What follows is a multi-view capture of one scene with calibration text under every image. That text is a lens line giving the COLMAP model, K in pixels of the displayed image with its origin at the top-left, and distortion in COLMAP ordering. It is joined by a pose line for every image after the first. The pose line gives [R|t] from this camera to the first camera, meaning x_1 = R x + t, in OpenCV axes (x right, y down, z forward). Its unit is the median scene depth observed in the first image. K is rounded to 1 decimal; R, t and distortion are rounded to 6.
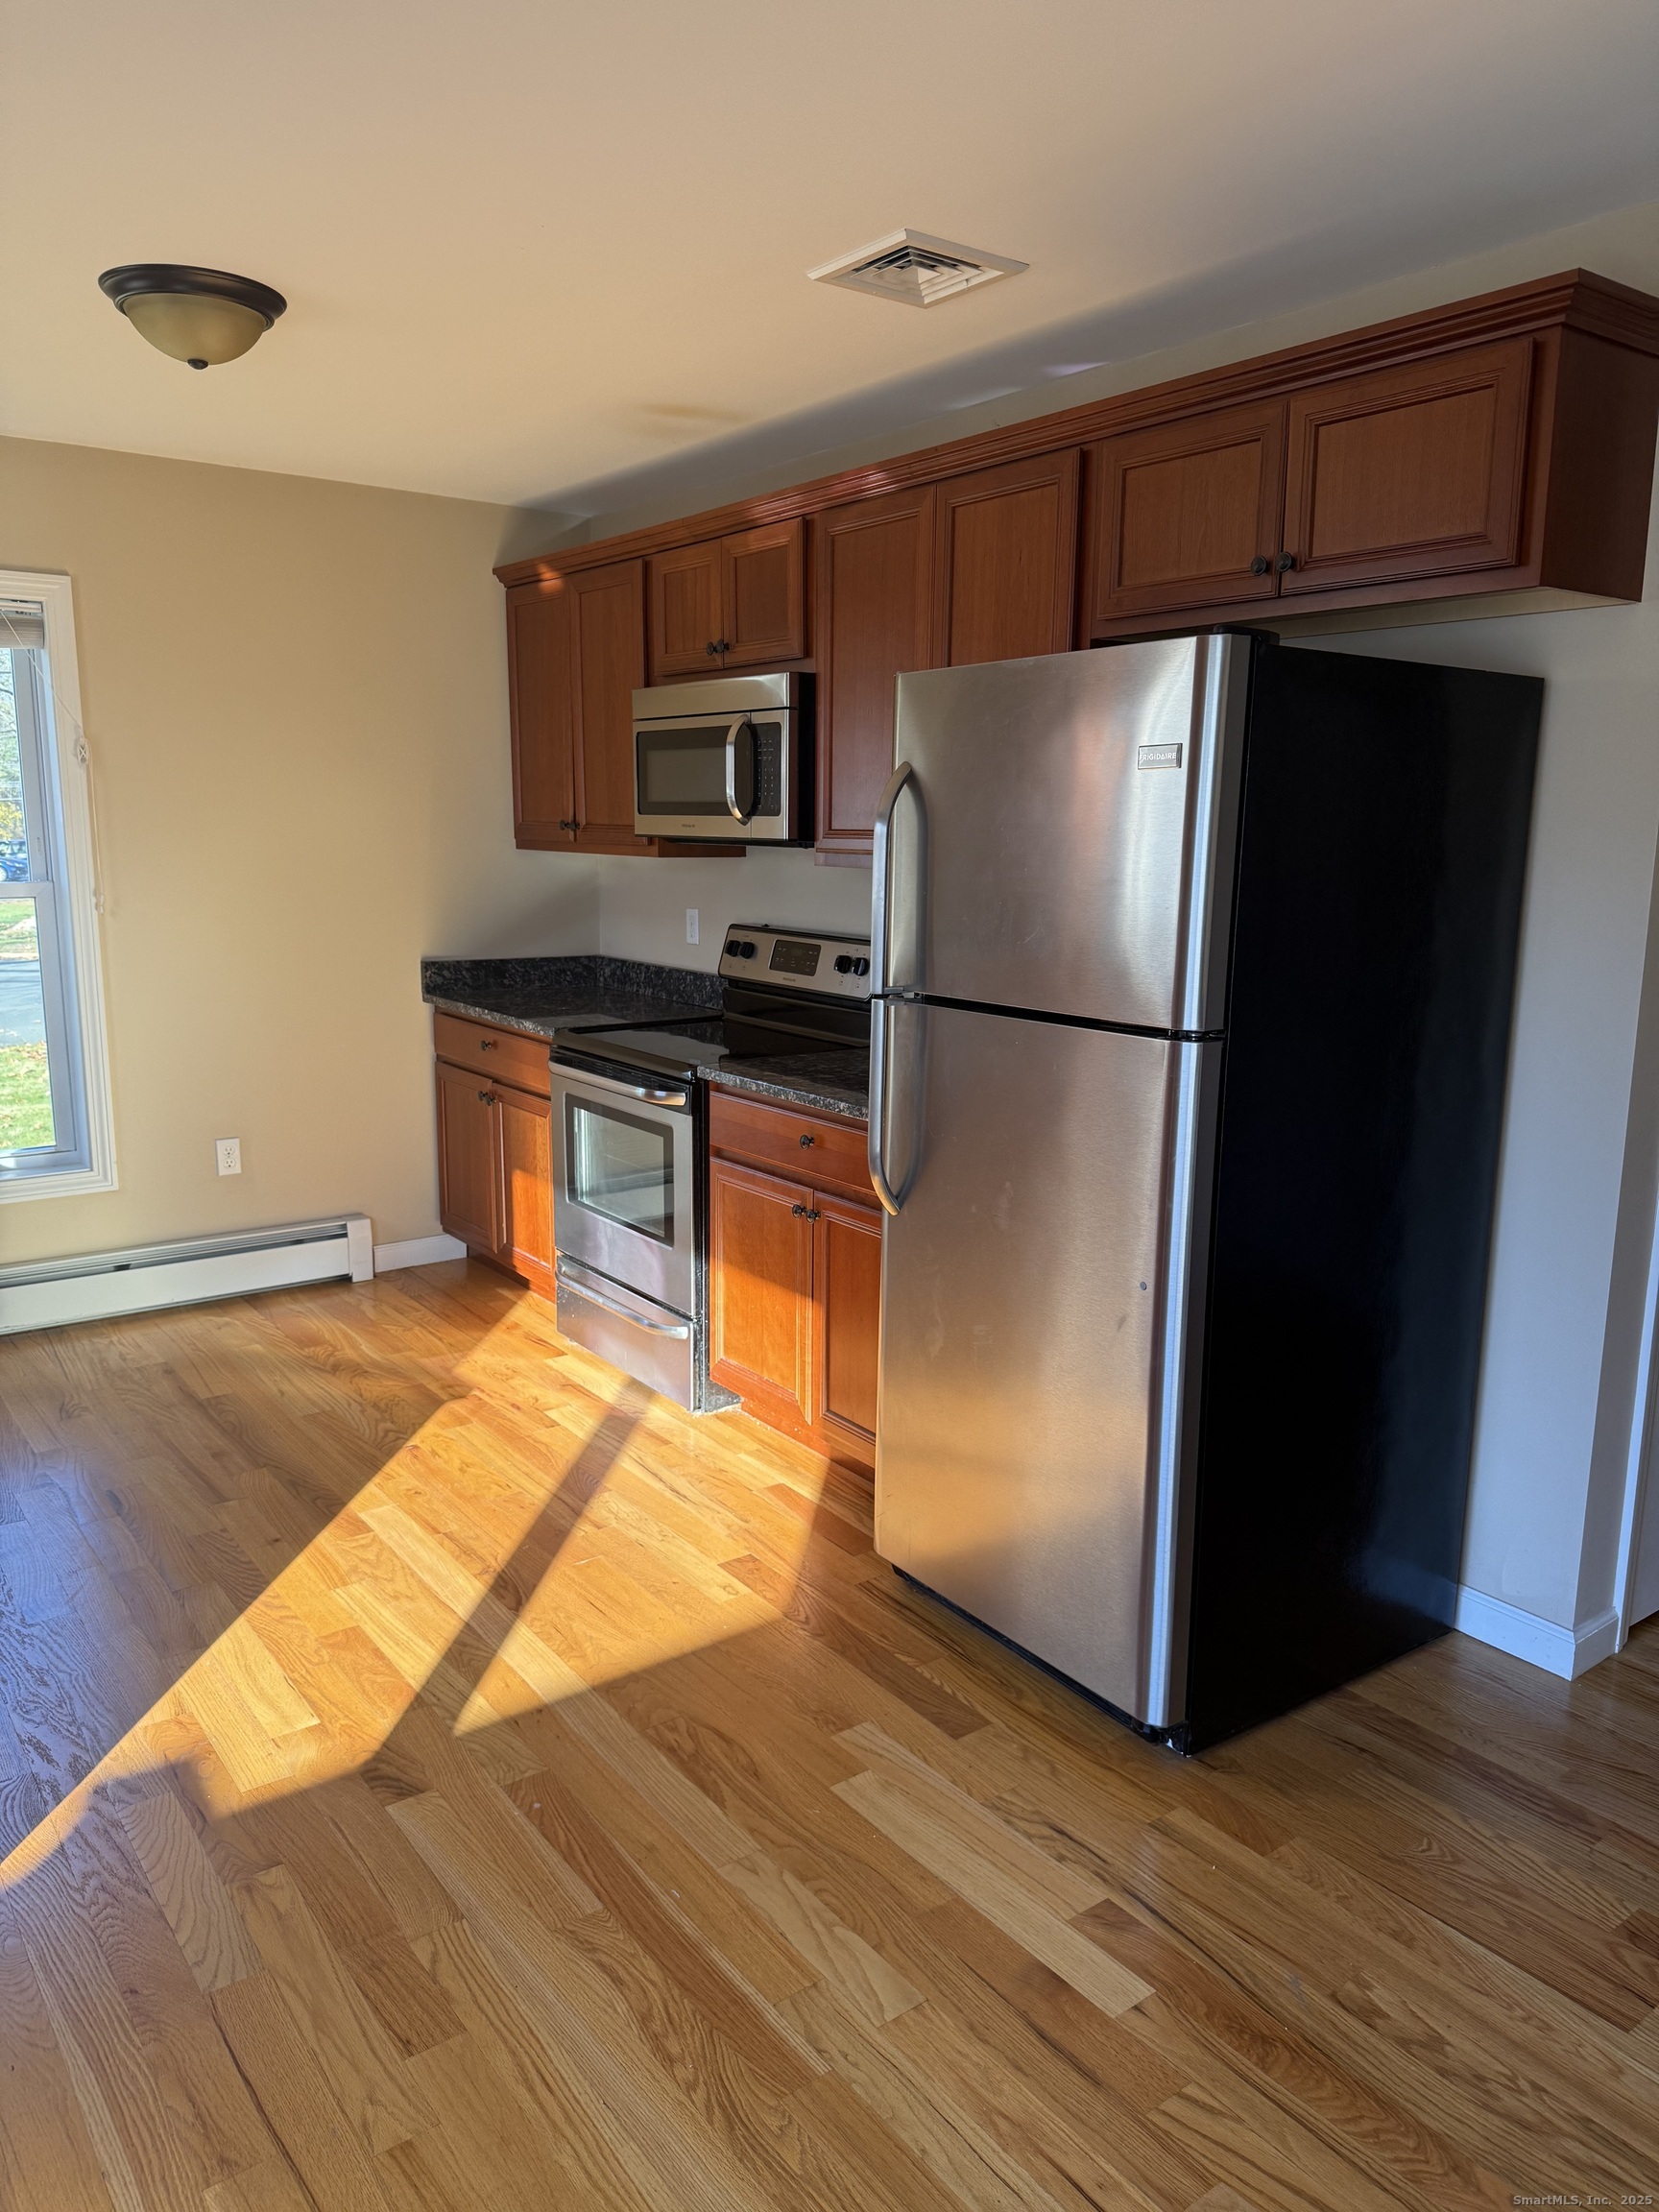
lens RADIAL K [[1559.3, 0, 836.8], [0, 1559.3, 1114.3], [0, 0, 1]] dist [0.034861, -0.046465]
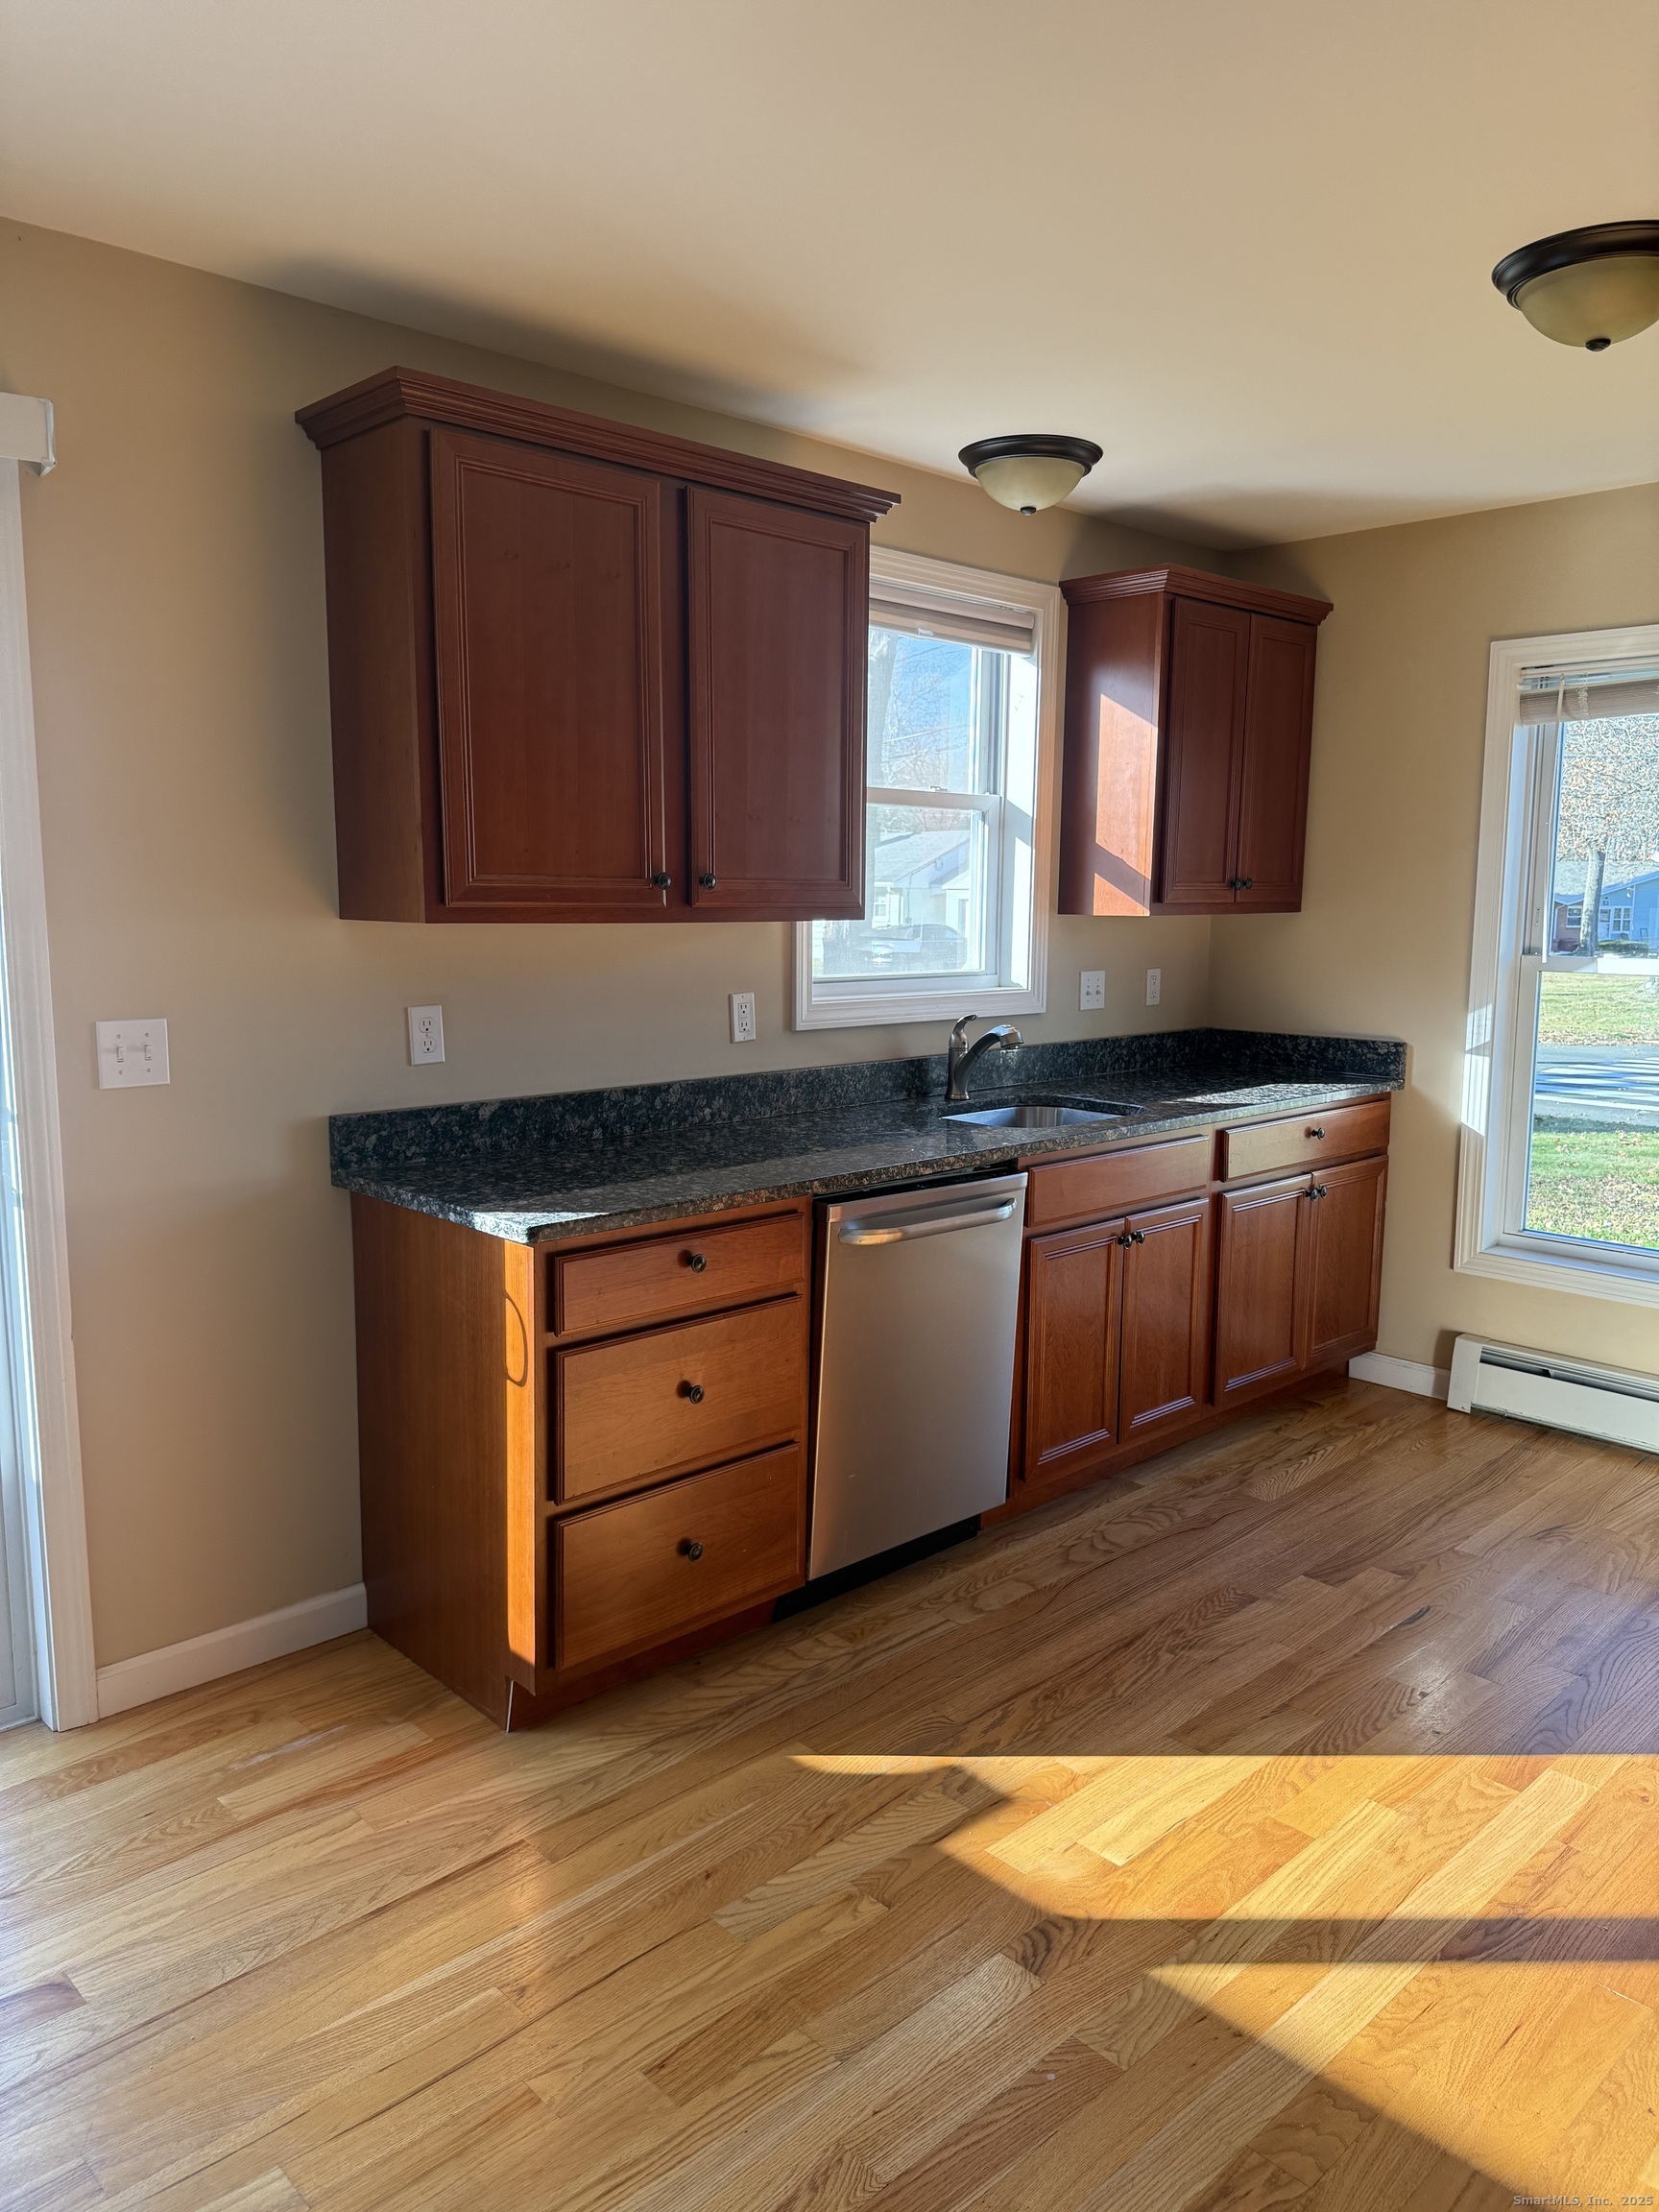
lens RADIAL K [[1559.3, 0, 826.2], [0, 1559.3, 1112.6], [0, 0, 1]] dist [0.034861, -0.046465]
pose [[0.123594, 0.130354, -0.983734, 0.487616], [-0.184675, 0.977038, 0.106264, -0.104175], [0.974997, 0.168538, 0.144829, 0.629293]]
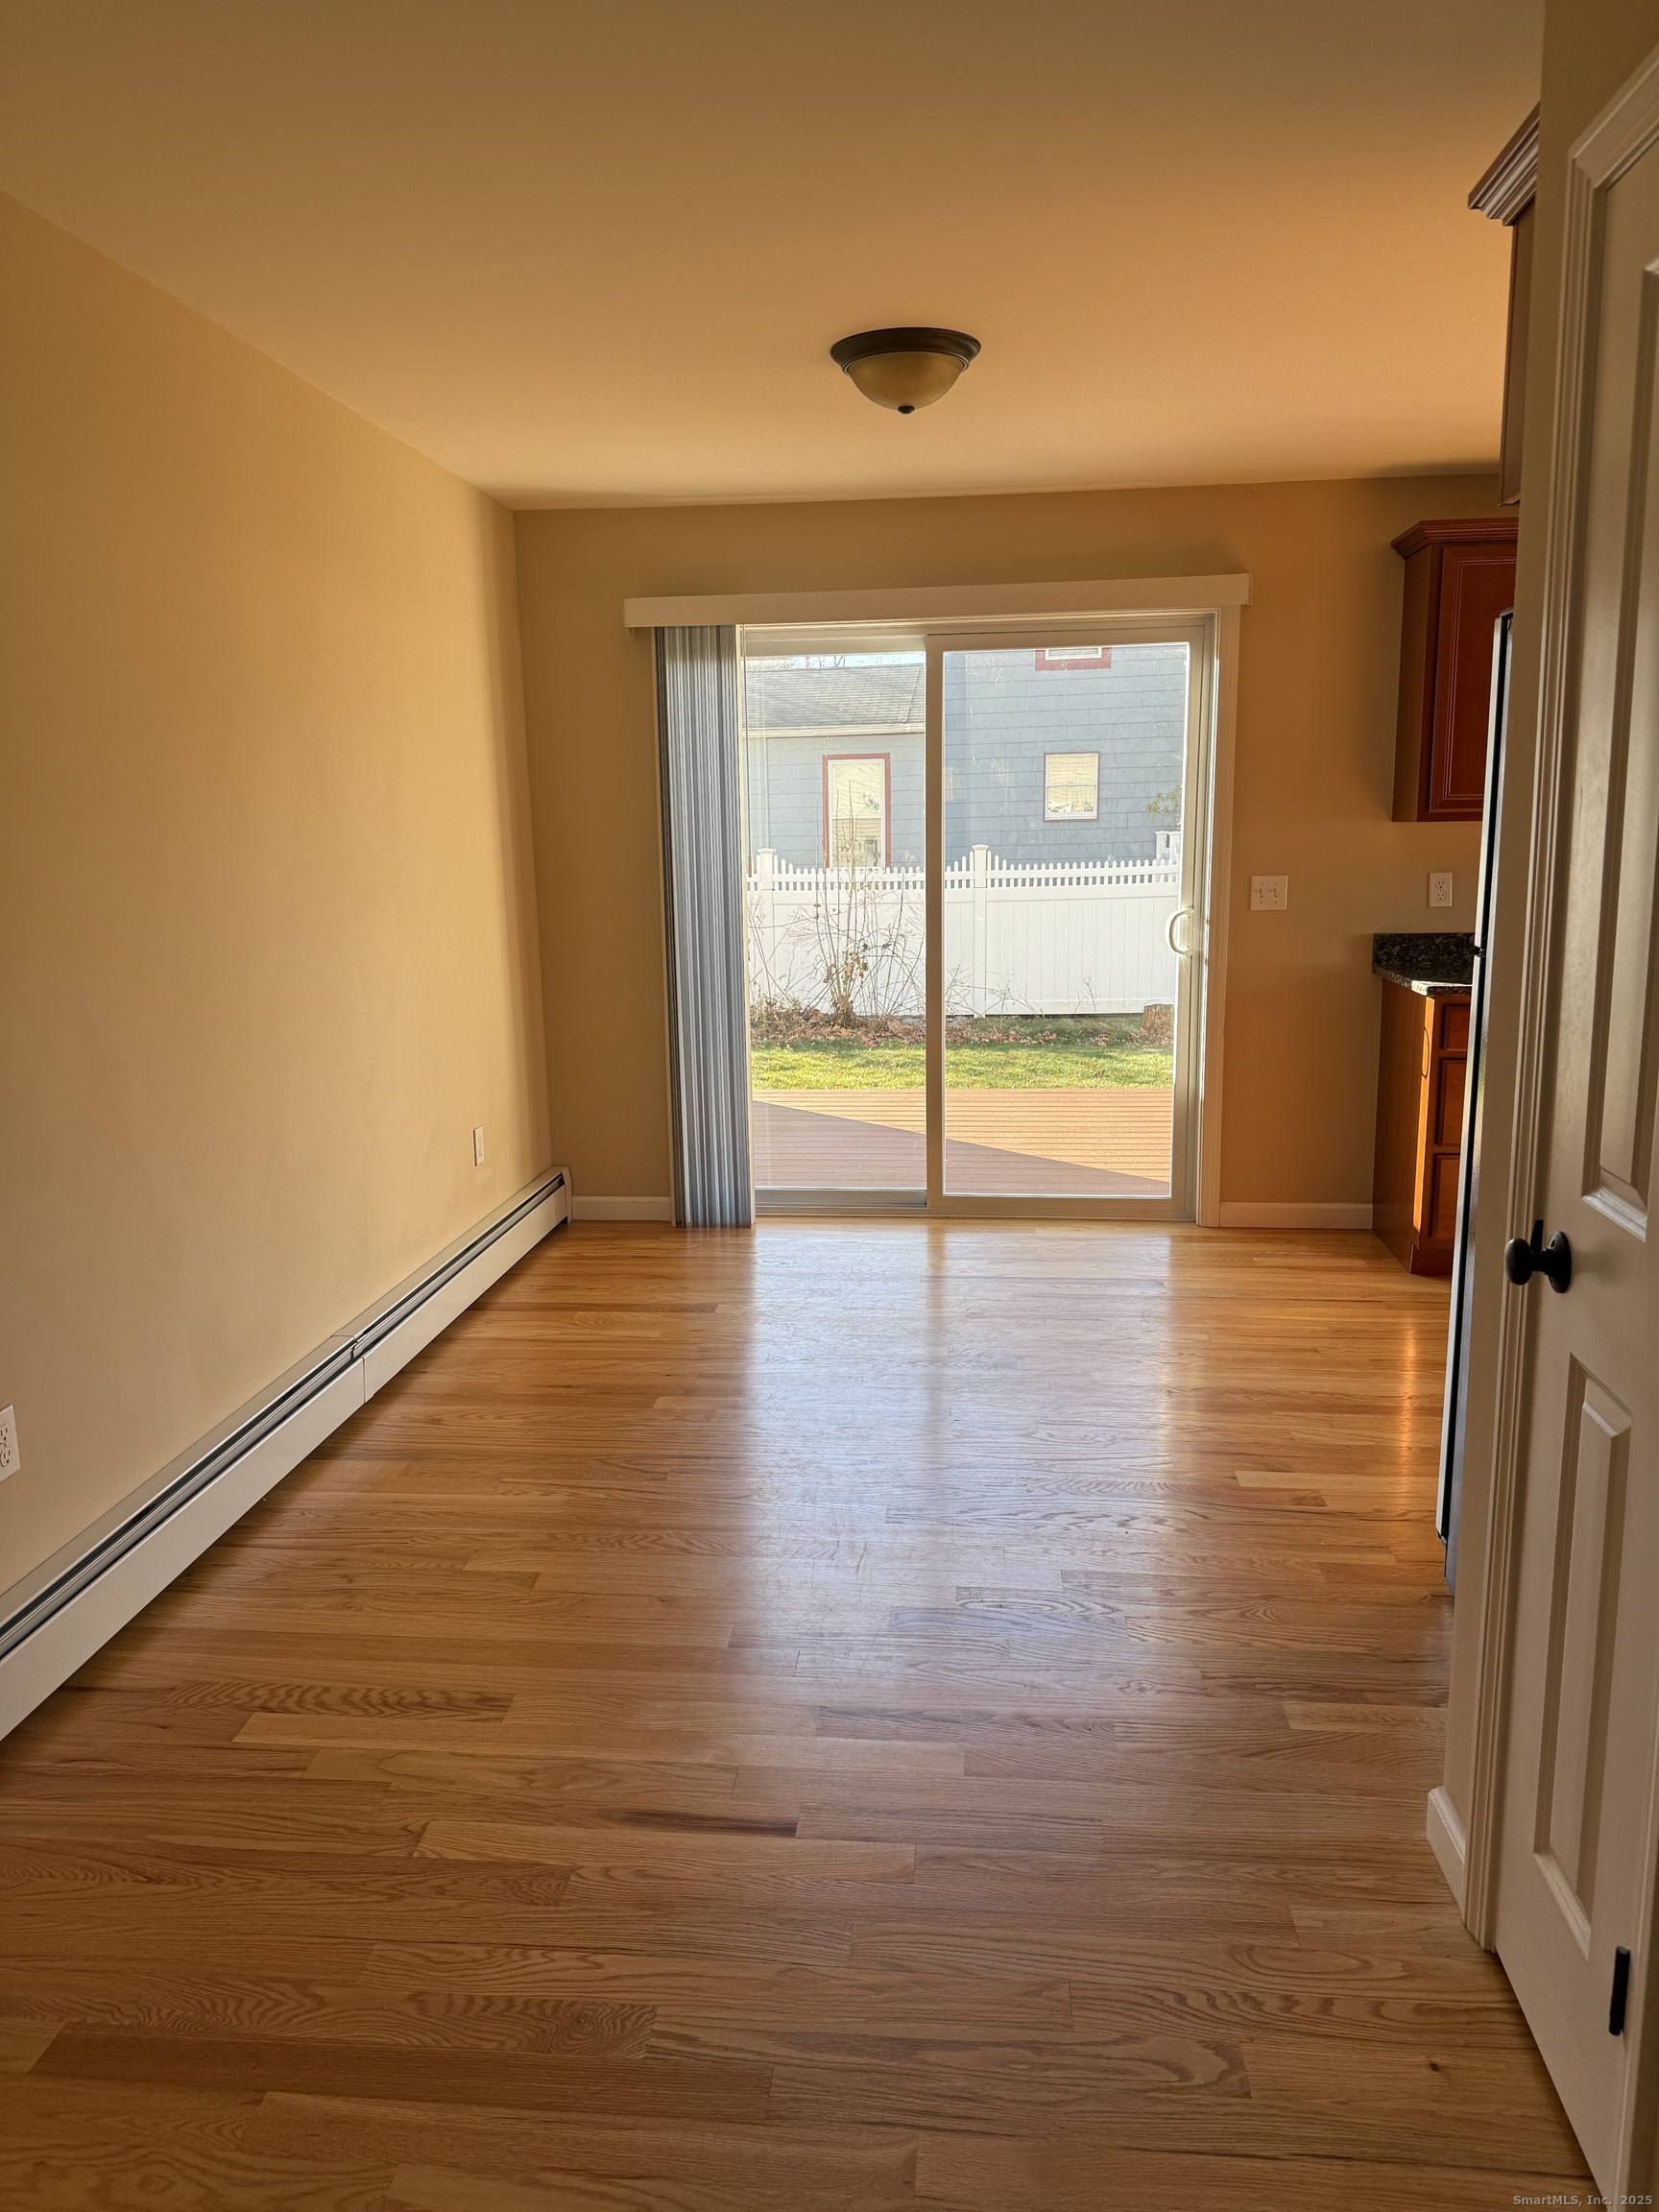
lens RADIAL K [[1559.3, 0, 825.2], [0, 1559.3, 1115.8], [0, 0, 1]] dist [0.034861, -0.046465]
pose [[-0.678277, 0.136969, -0.721928, 1.296595], [-0.122213, 0.947761, 0.294640, -0.200684], [0.724572, 0.288076, -0.626106, 1.257851]]
